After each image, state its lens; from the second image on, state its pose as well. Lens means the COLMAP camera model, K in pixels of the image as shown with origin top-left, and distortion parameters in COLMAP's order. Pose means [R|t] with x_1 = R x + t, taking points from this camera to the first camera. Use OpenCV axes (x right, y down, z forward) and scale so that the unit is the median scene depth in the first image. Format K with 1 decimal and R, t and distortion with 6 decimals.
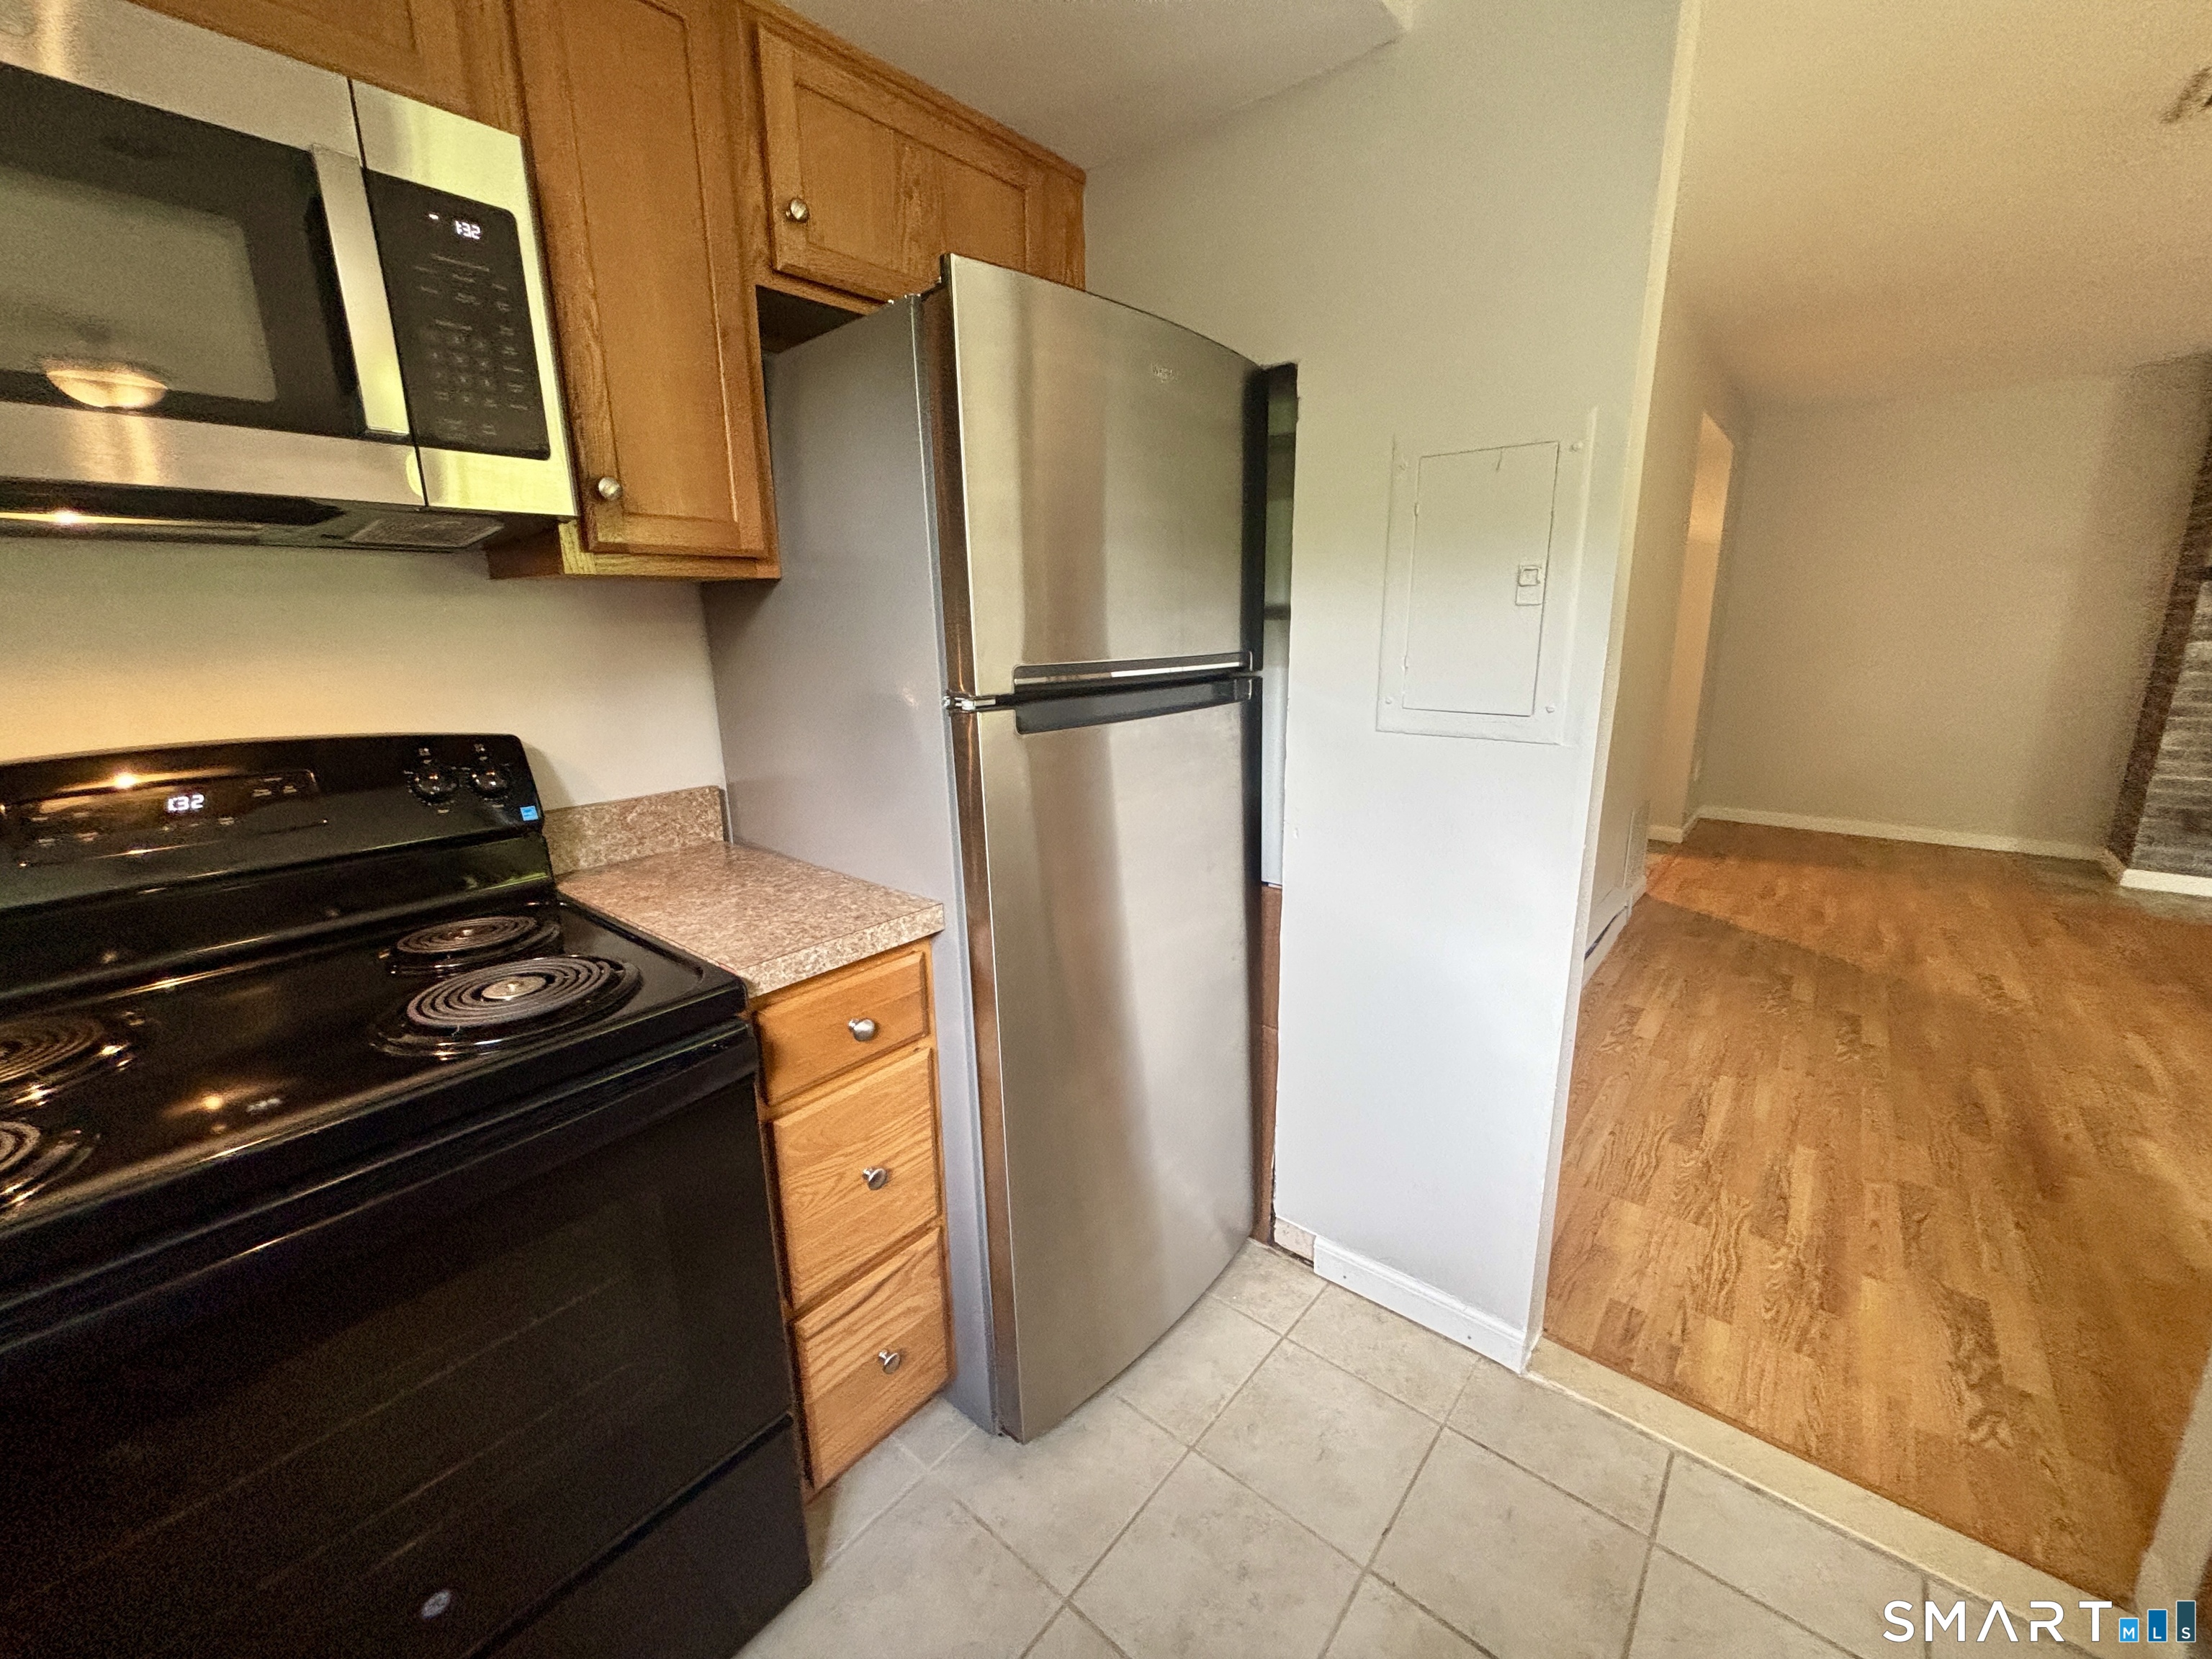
lens RADIAL K [[887.9, 0, 1117.9], [0, 887.9, 825.9], [0, 0, 1]] dist [0.004839, -0.000865]
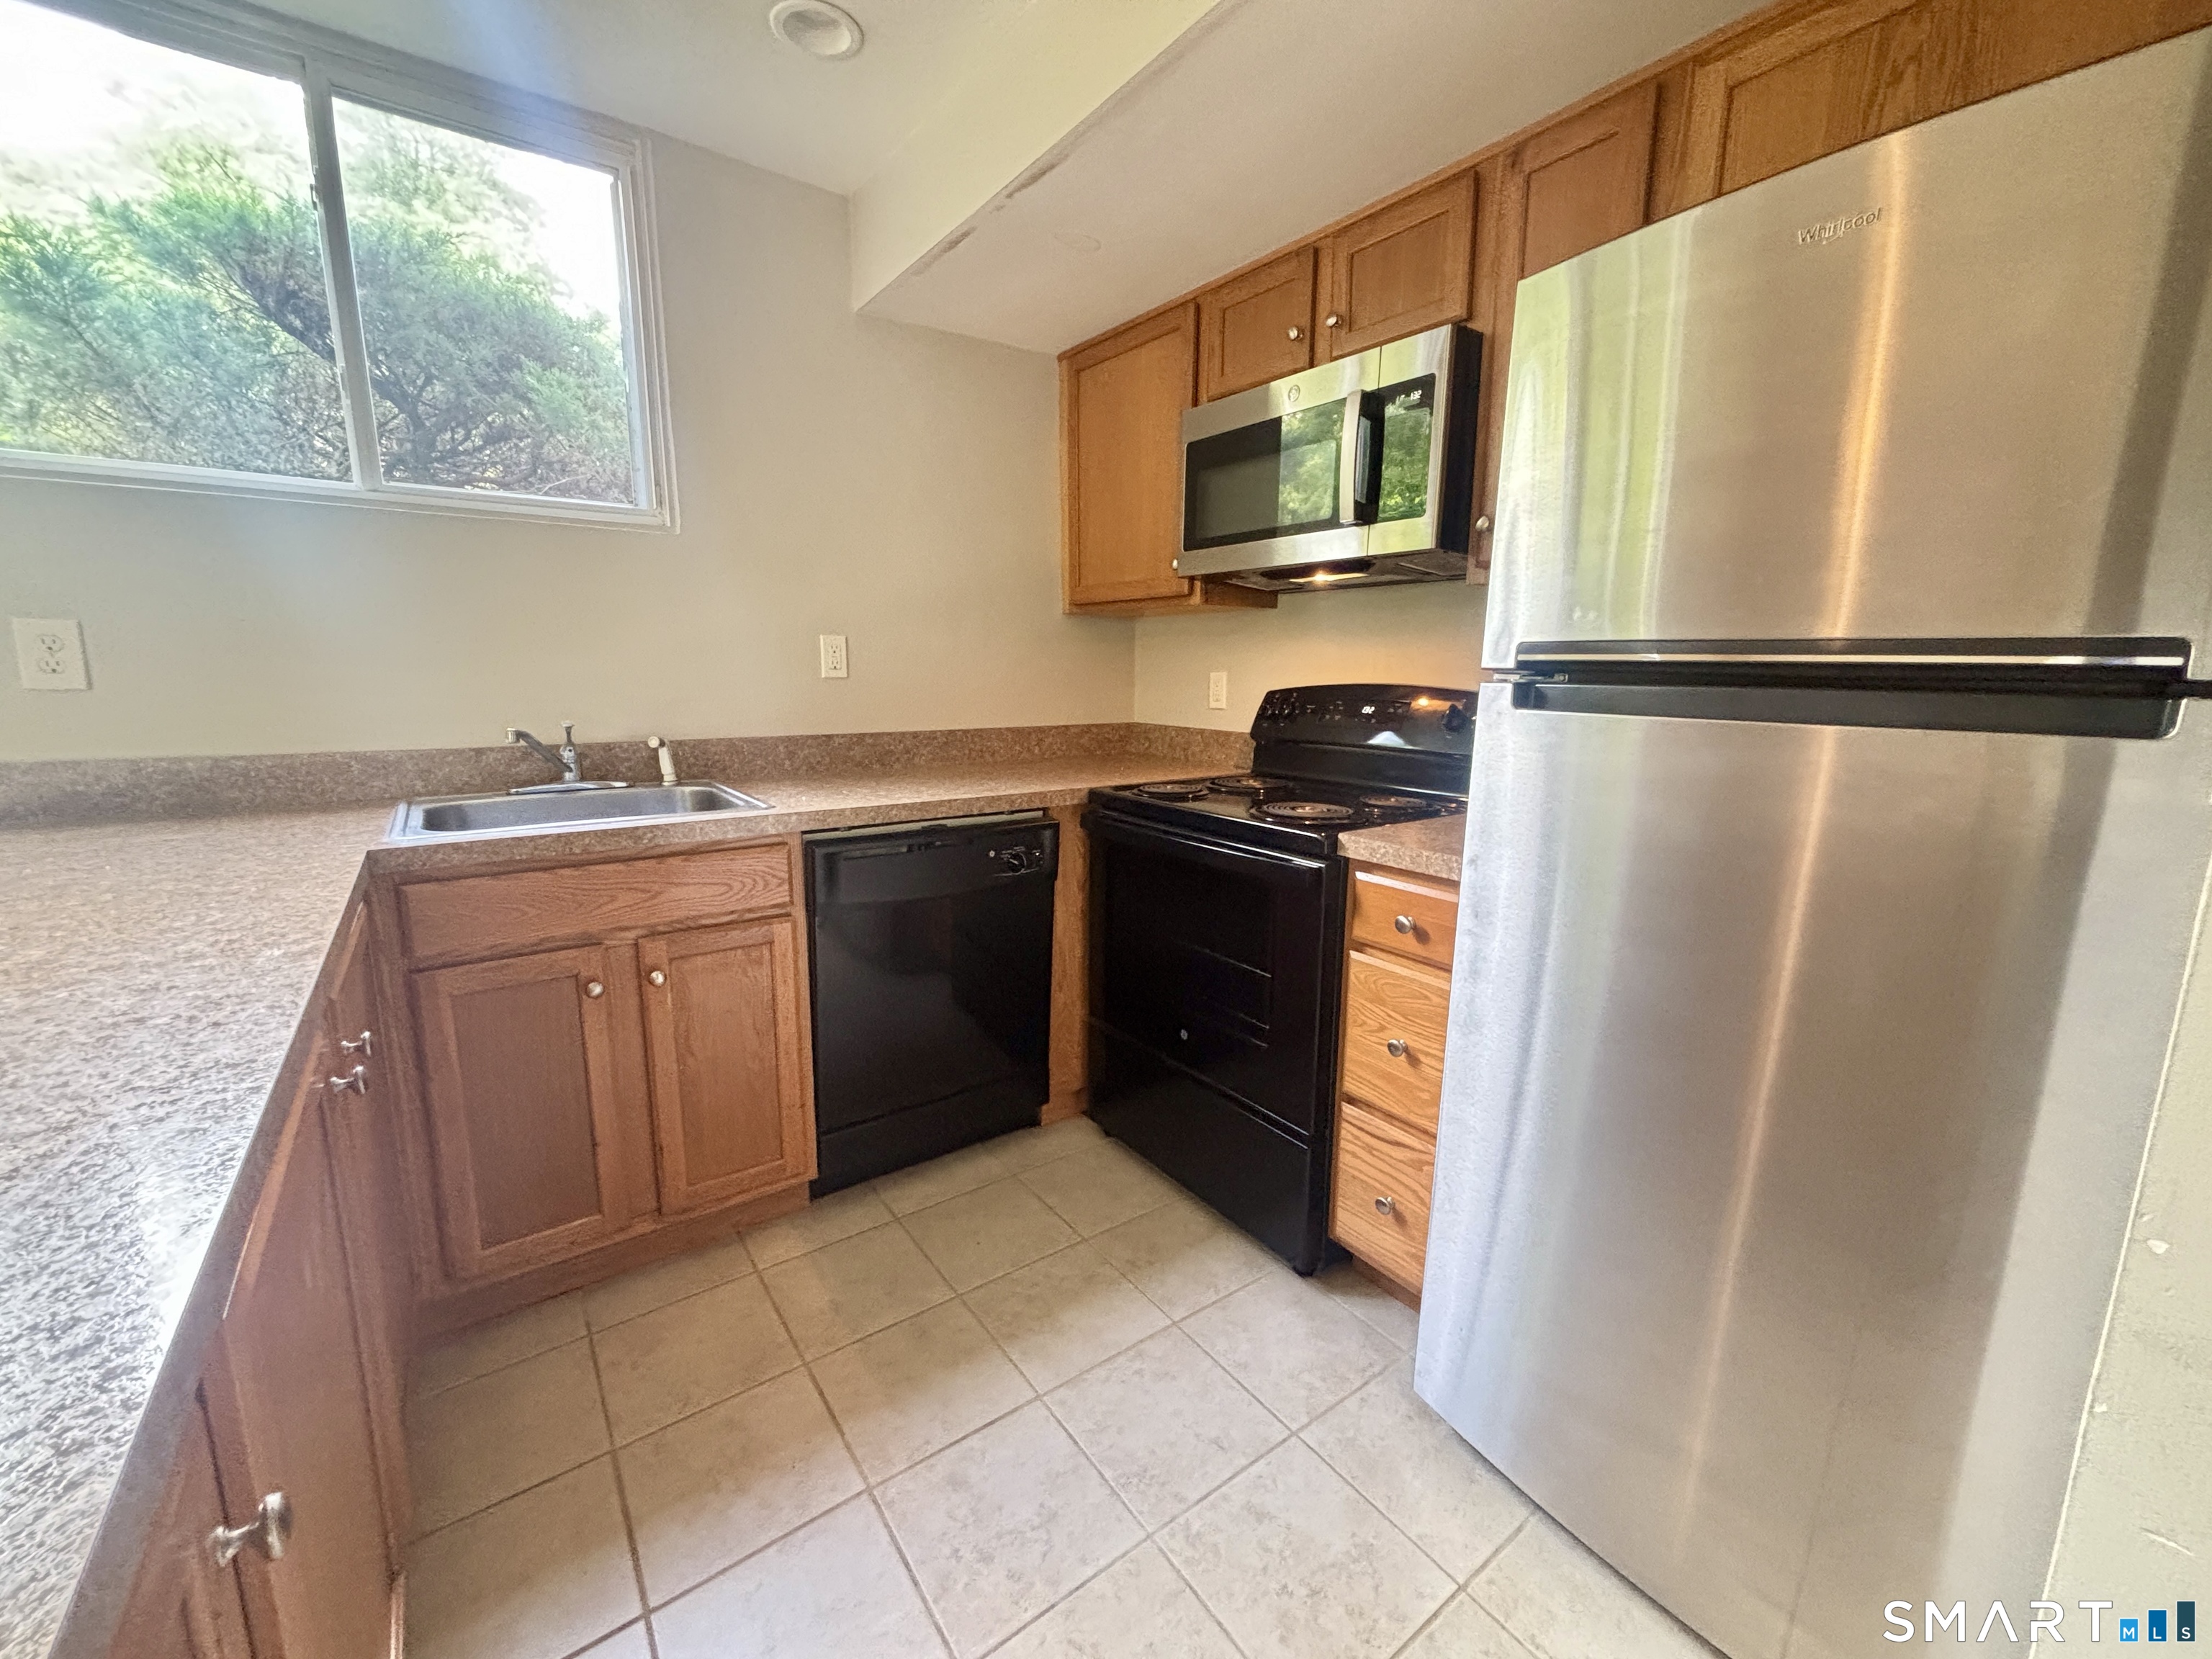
lens RADIAL K [[887.9, 0, 1102.3], [0, 887.9, 818.6], [0, 0, 1]] dist [0.004839, -0.000865]
pose [[-0.246275, 0.175920, -0.953101, 0.996957], [-0.228725, 0.945063, 0.233538, -0.113009], [0.941825, 0.275513, -0.192508, 0.777806]]
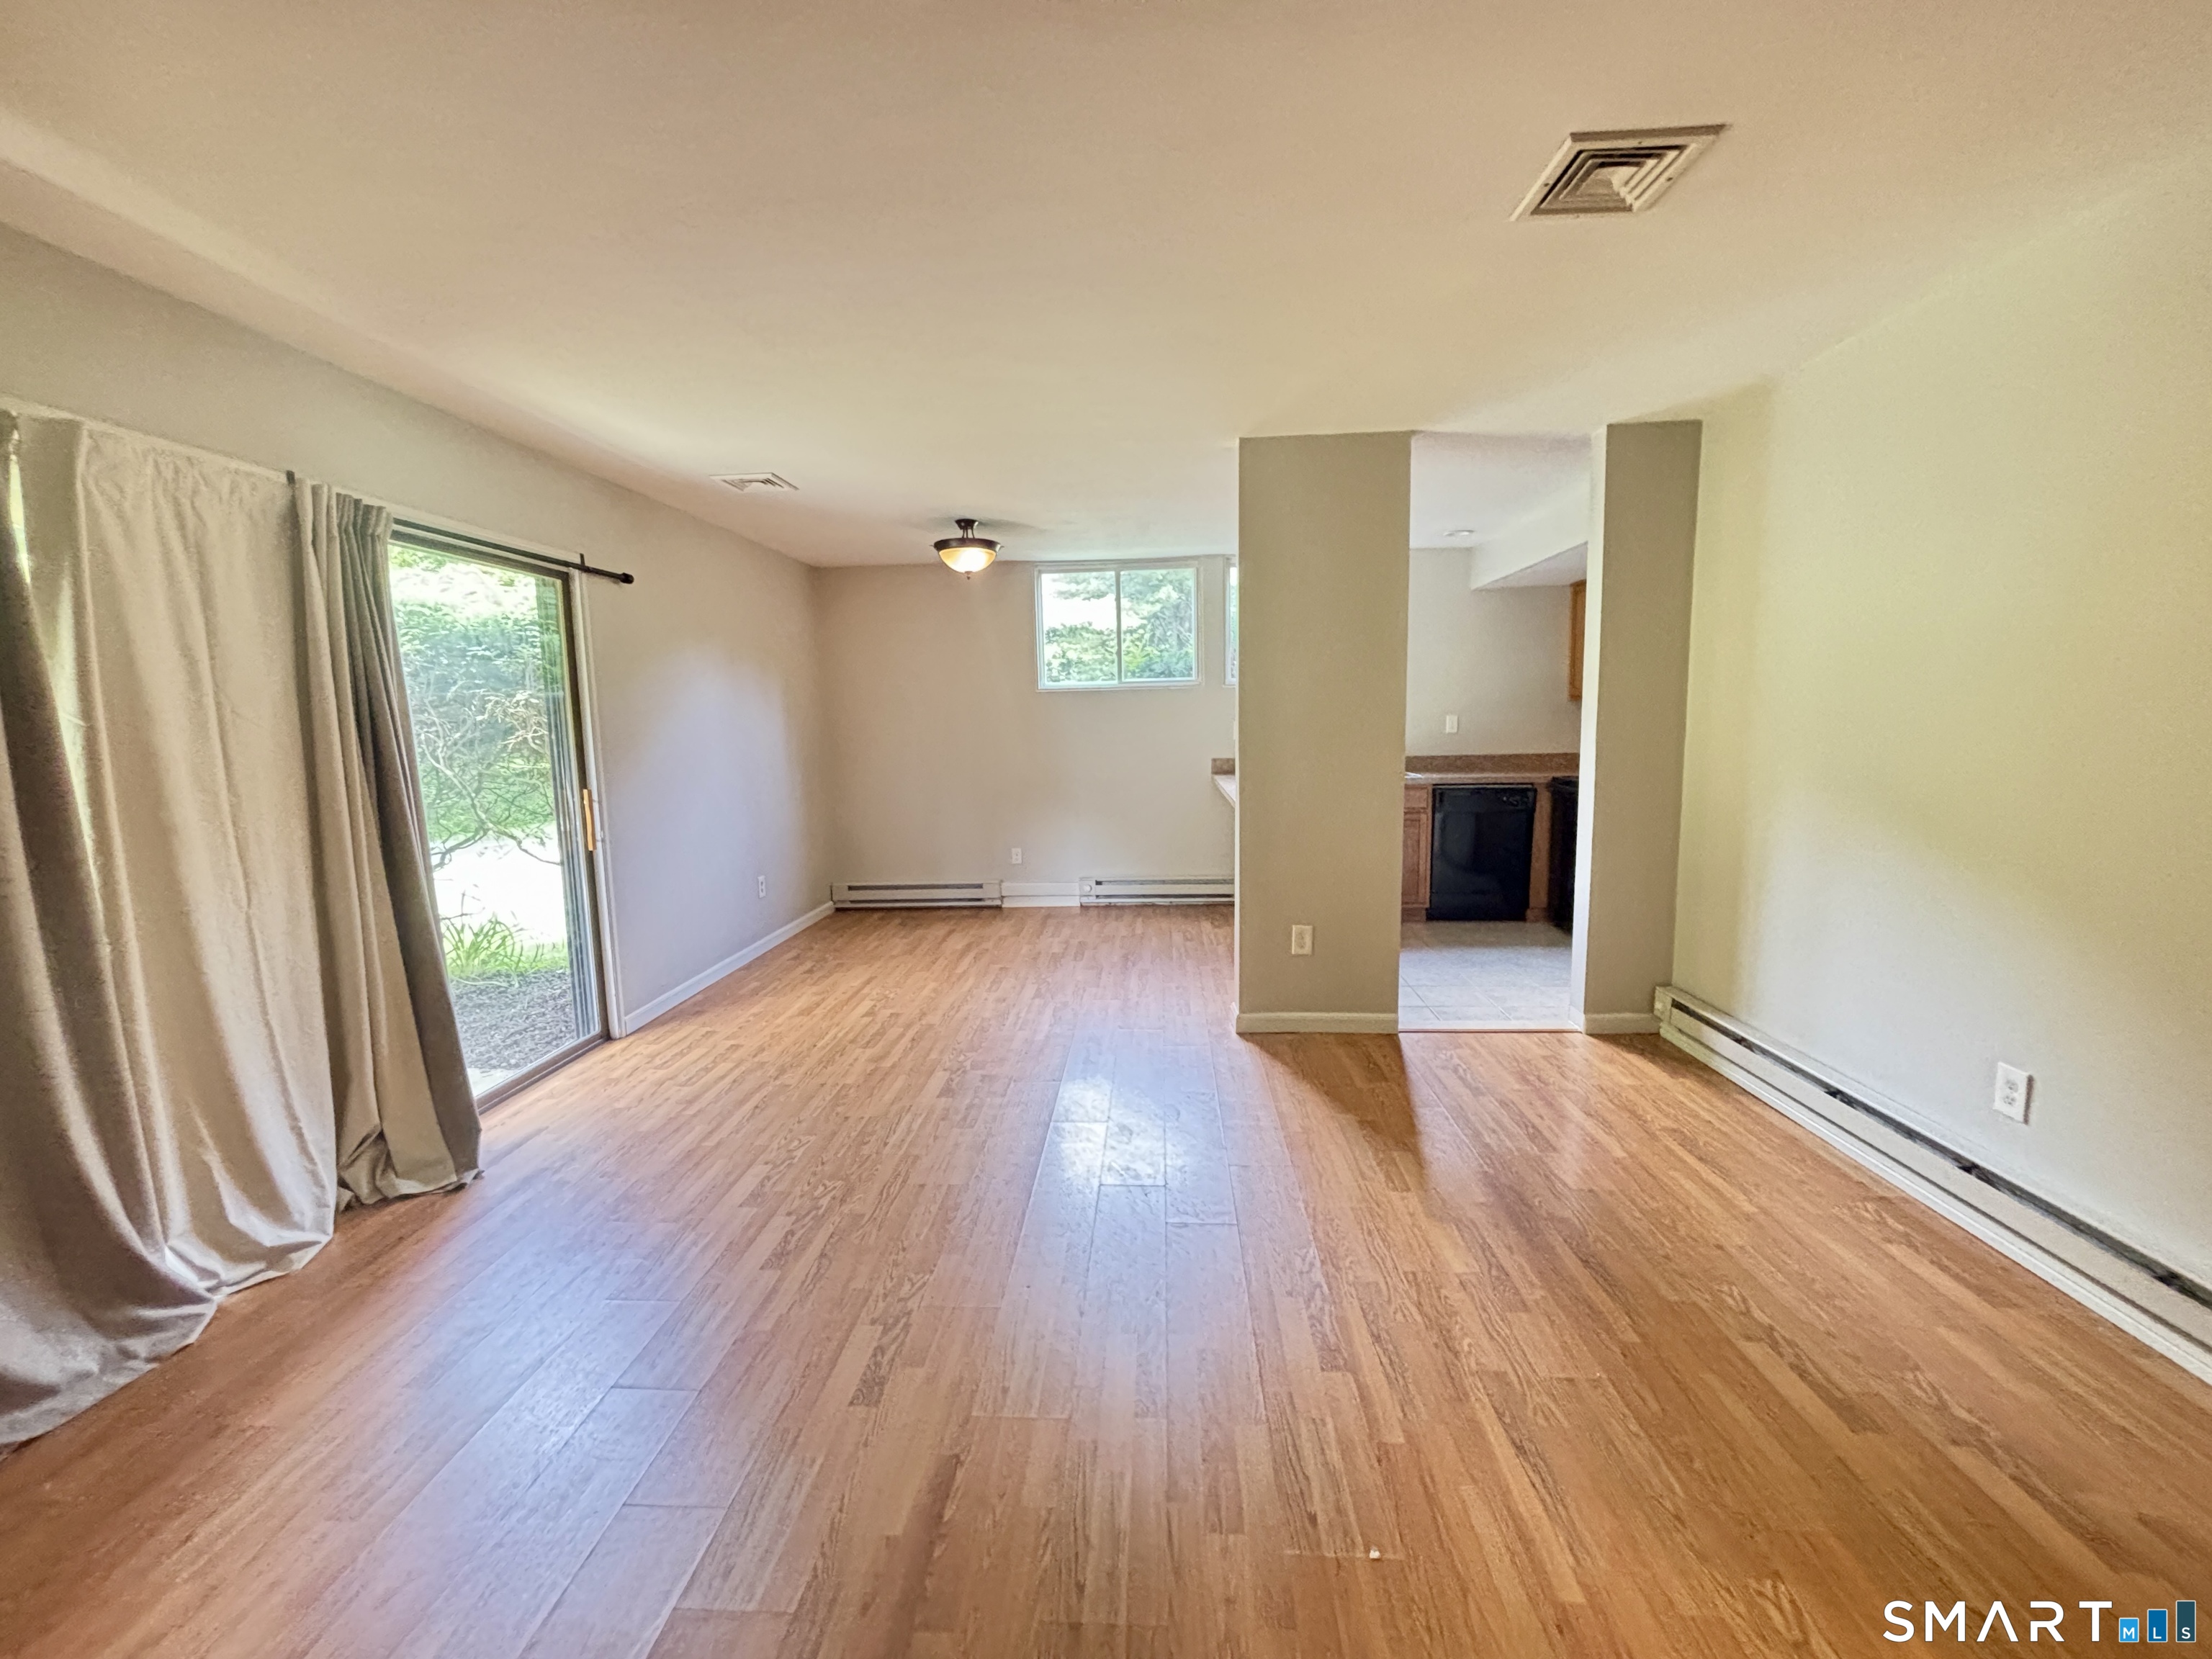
lens RADIAL K [[887.9, 0, 1129.5], [0, 887.9, 826.1], [0, 0, 1]] dist [0.004839, -0.000865]
pose [[-0.798624, 0.099505, -0.593547, 4.665954], [-0.105800, 0.947665, 0.301226, -0.824315], [0.592458, 0.303363, -0.746300, 3.234401]]
